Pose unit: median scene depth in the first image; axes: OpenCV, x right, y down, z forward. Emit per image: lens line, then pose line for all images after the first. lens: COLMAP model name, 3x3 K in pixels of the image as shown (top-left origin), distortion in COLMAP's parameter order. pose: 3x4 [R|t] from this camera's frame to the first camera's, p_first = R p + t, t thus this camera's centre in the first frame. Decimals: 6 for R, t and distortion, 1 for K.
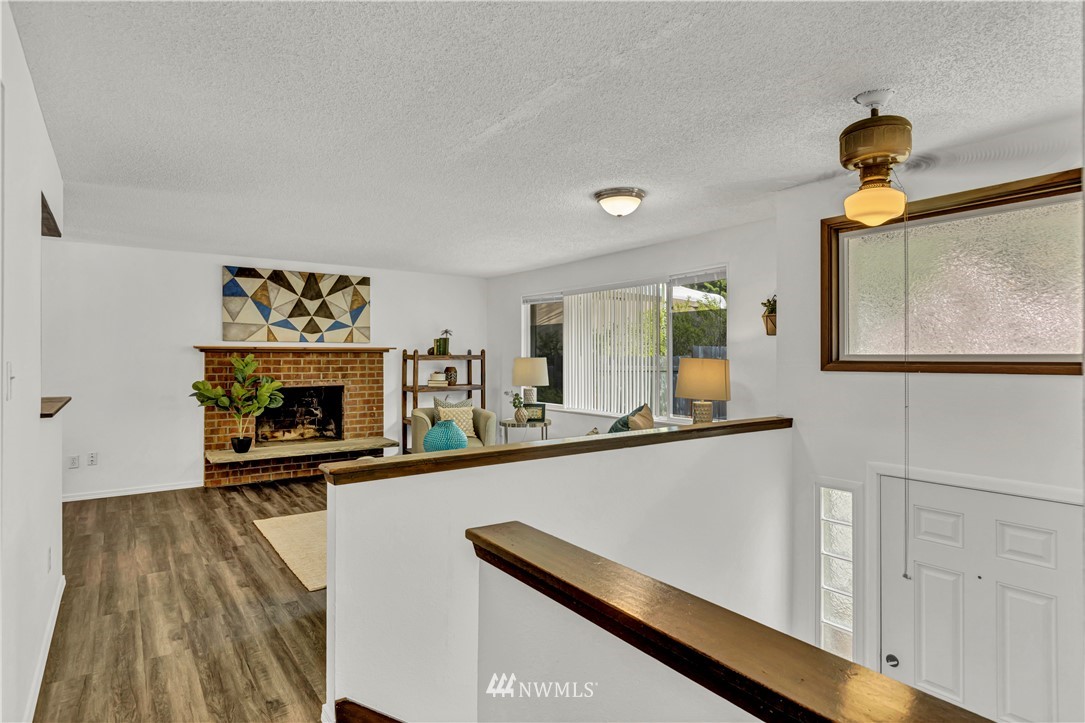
lens RADIAL K [[640.5, 0, 549.0], [0, 640.5, 359.7], [0, 0, 1]] dist [0.004988, -0.005151]
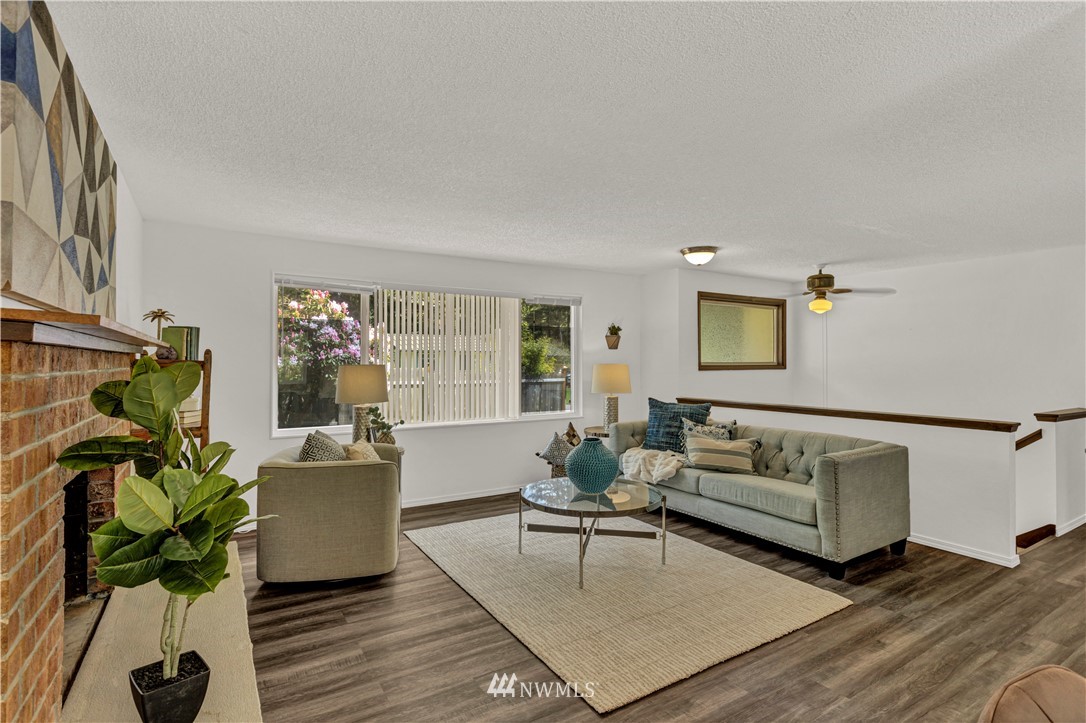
lens RADIAL K [[522.2, 0, 551.0], [0, 522.2, 351.4], [0, 0, 1]] dist [-0.009893, 0.000821]
pose [[0.038979, 0.019714, 0.999046, -0.686161], [0.005249, 0.999788, -0.019934, -0.006616], [-0.999226, 0.006021, 0.038867, 0.821703]]
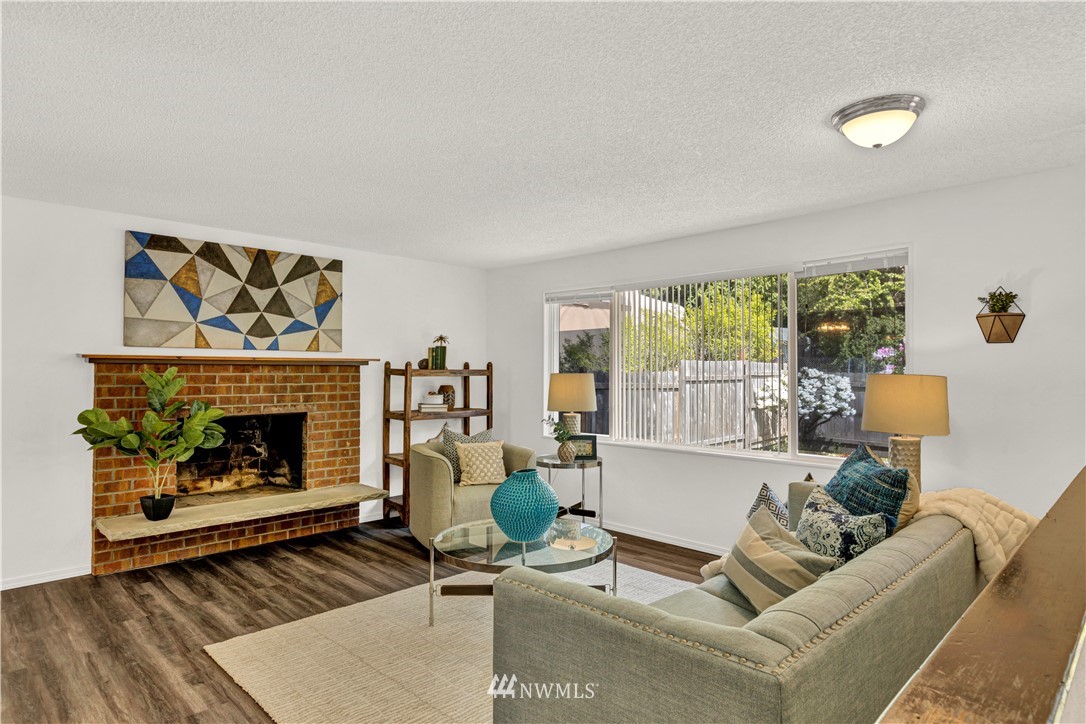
lens RADIAL K [[641.1, 0, 541.1], [0, 641.1, 369.5], [0, 0, 1]] dist [0.004988, -0.005151]
pose [[0.984599, 0.003588, 0.174789, -0.206269], [-0.002012, 0.999956, -0.009197, -0.000807], [-0.174815, 0.008703, 0.984563, 0.285581]]
